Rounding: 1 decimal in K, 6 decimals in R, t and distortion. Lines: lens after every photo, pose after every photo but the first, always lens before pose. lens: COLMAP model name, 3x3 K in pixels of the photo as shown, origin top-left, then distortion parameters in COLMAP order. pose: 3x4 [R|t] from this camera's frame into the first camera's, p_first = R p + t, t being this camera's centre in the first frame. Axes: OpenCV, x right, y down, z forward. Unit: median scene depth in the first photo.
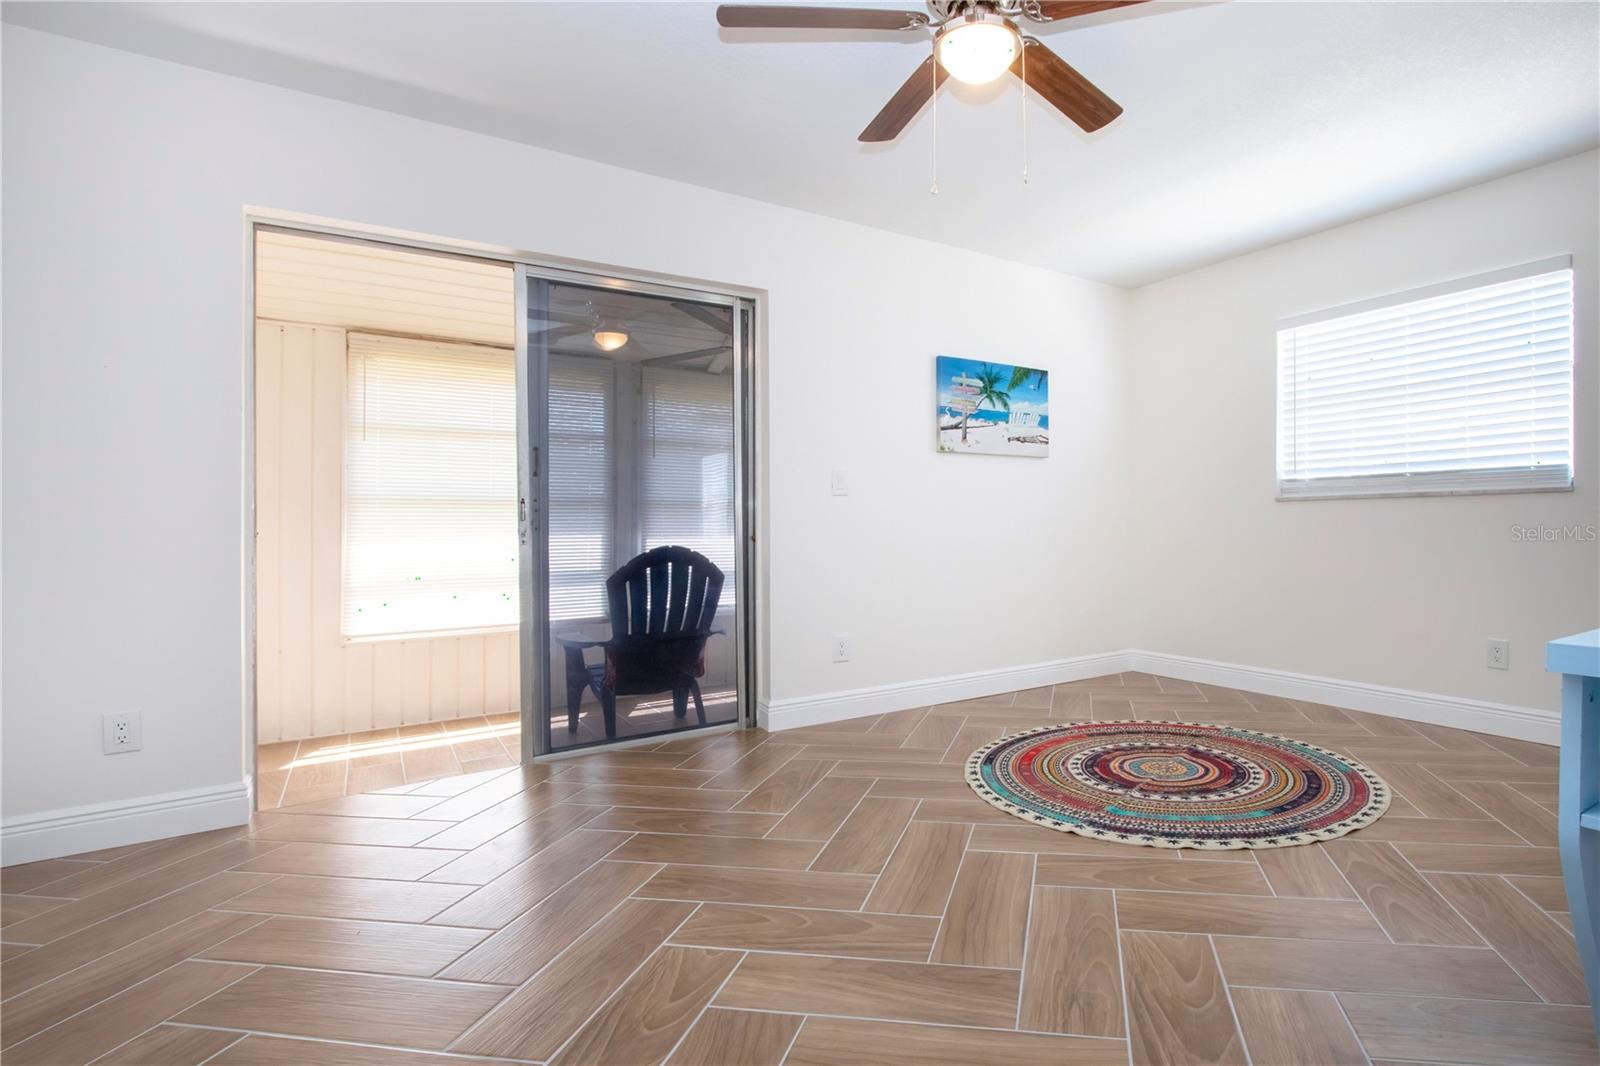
lens RADIAL K [[738.4, 0, 811.5], [0, 738.4, 508.6], [0, 0, 1]] dist [-0.002864, 0.001002]
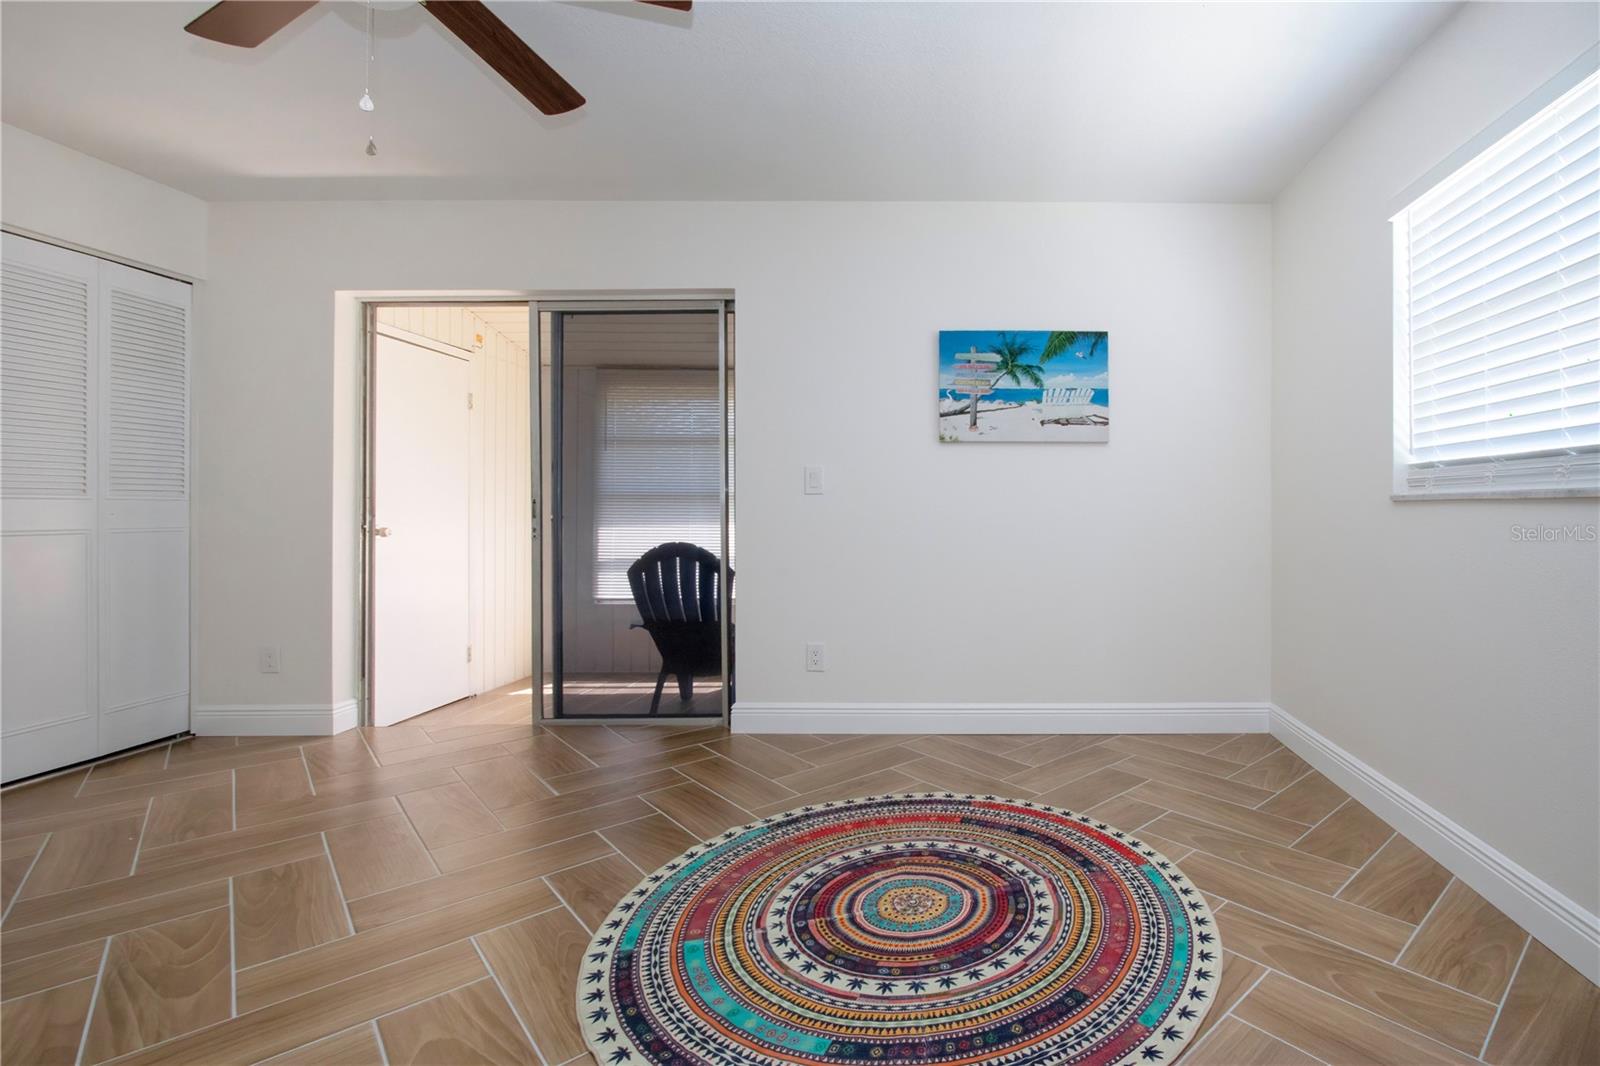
lens RADIAL K [[648.3, 0, 800.1], [0, 648.3, 498.8], [0, 0, 1]] dist [0.001983, 0.000320]
pose [[0.866767, -0.001308, -0.498712, 0.403554], [0.001934, 0.999998, 0.000738, -0.011322], [0.498710, -0.001604, 0.866768, 0.256335]]
